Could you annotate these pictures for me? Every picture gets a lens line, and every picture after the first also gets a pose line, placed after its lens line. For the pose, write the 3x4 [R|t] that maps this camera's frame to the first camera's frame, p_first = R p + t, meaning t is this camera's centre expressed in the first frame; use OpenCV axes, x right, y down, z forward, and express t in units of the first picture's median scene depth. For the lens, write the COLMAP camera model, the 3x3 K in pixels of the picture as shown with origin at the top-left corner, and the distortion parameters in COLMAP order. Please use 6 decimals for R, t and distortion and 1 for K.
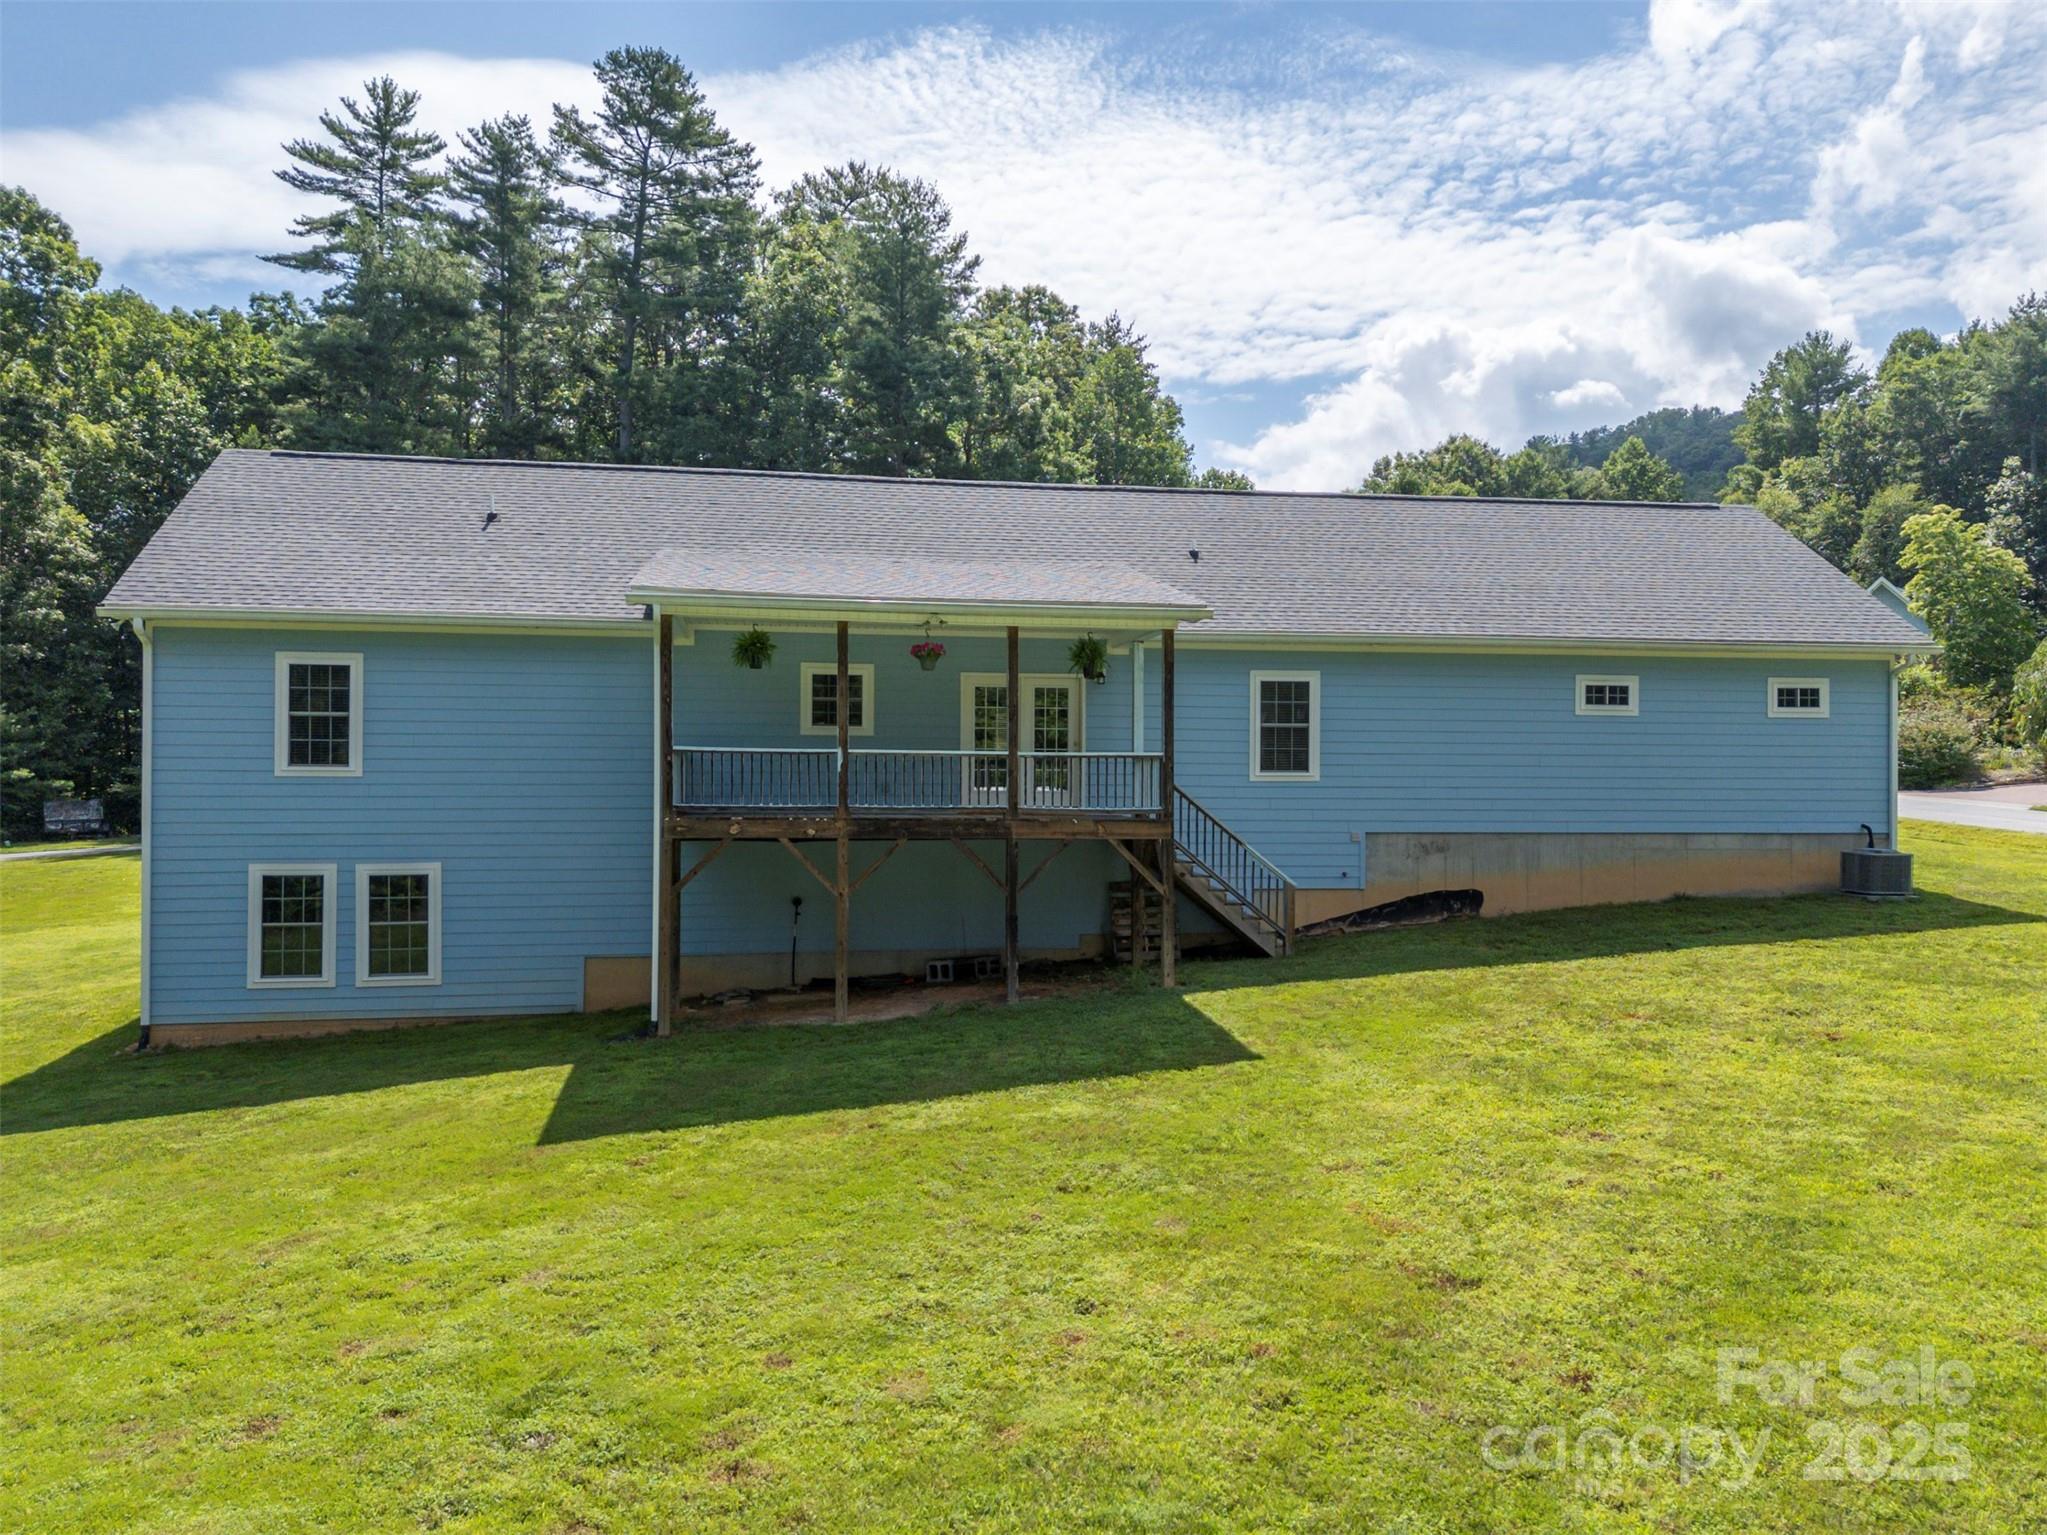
lens RADIAL K [[1509.2, 0, 1021.4], [0, 1509.2, 775.2], [0, 0, 1]] dist [0.075468, -0.061358]
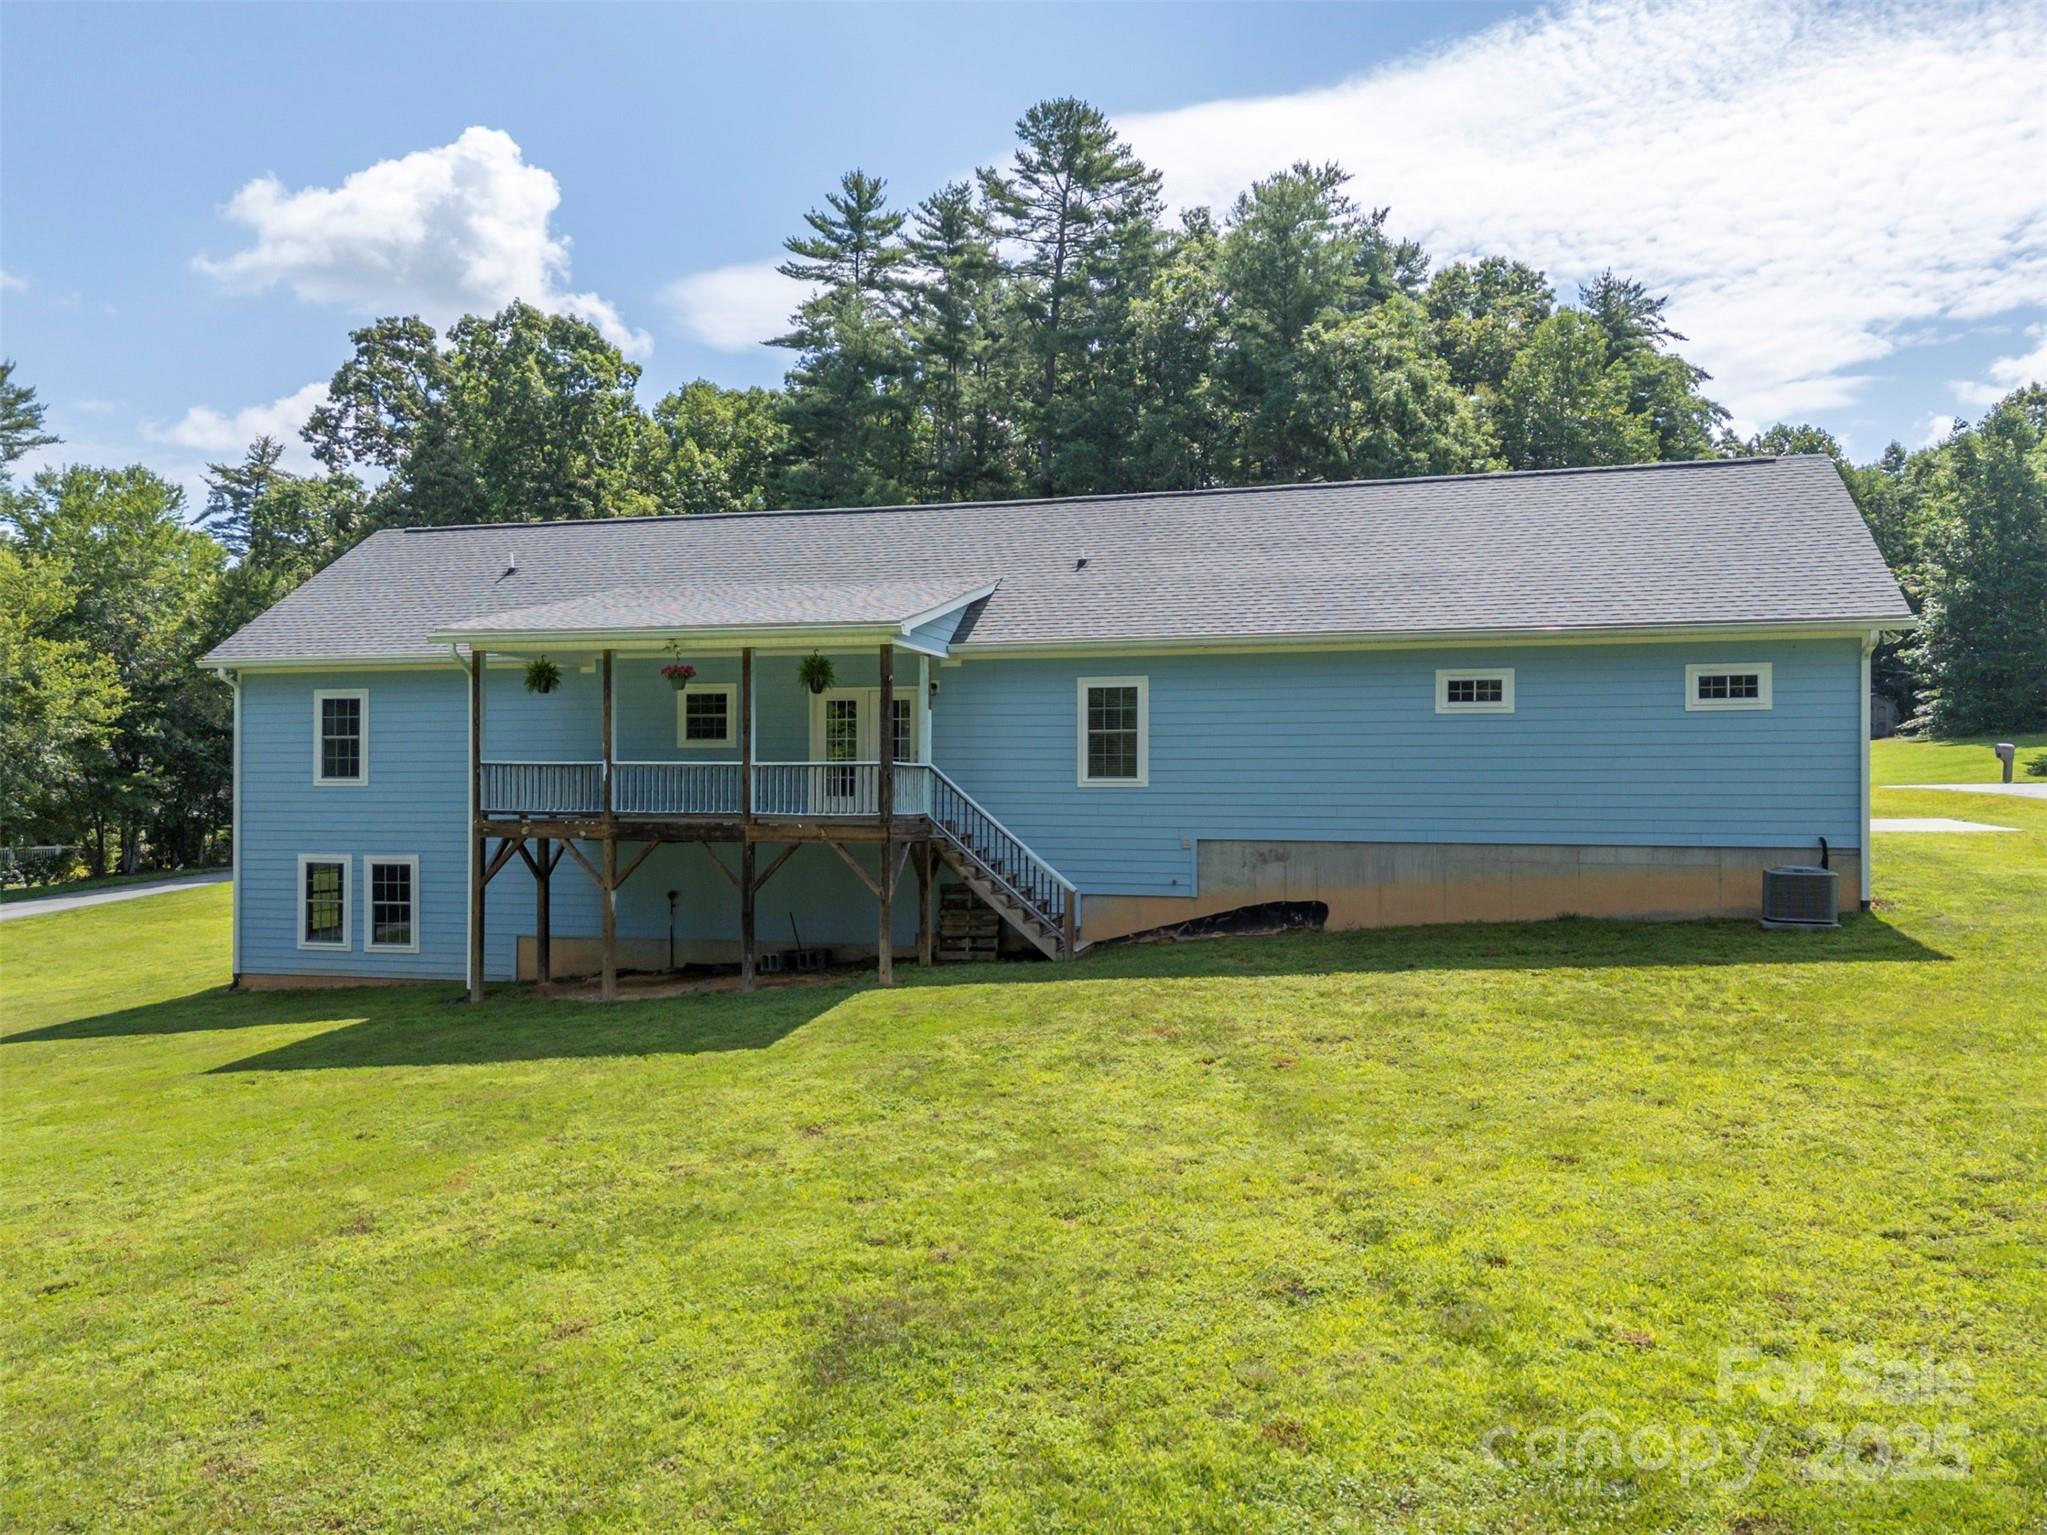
lens RADIAL K [[1509.2, 0, 1021.4], [0, 1509.2, 775.2], [0, 0, 1]] dist [0.075468, -0.061358]
pose [[0.908178, -0.006000, -0.418542, 0.501123], [0.005342, 0.999982, -0.002742, -0.001444], [0.418551, 0.000255, 0.908193, 0.066271]]
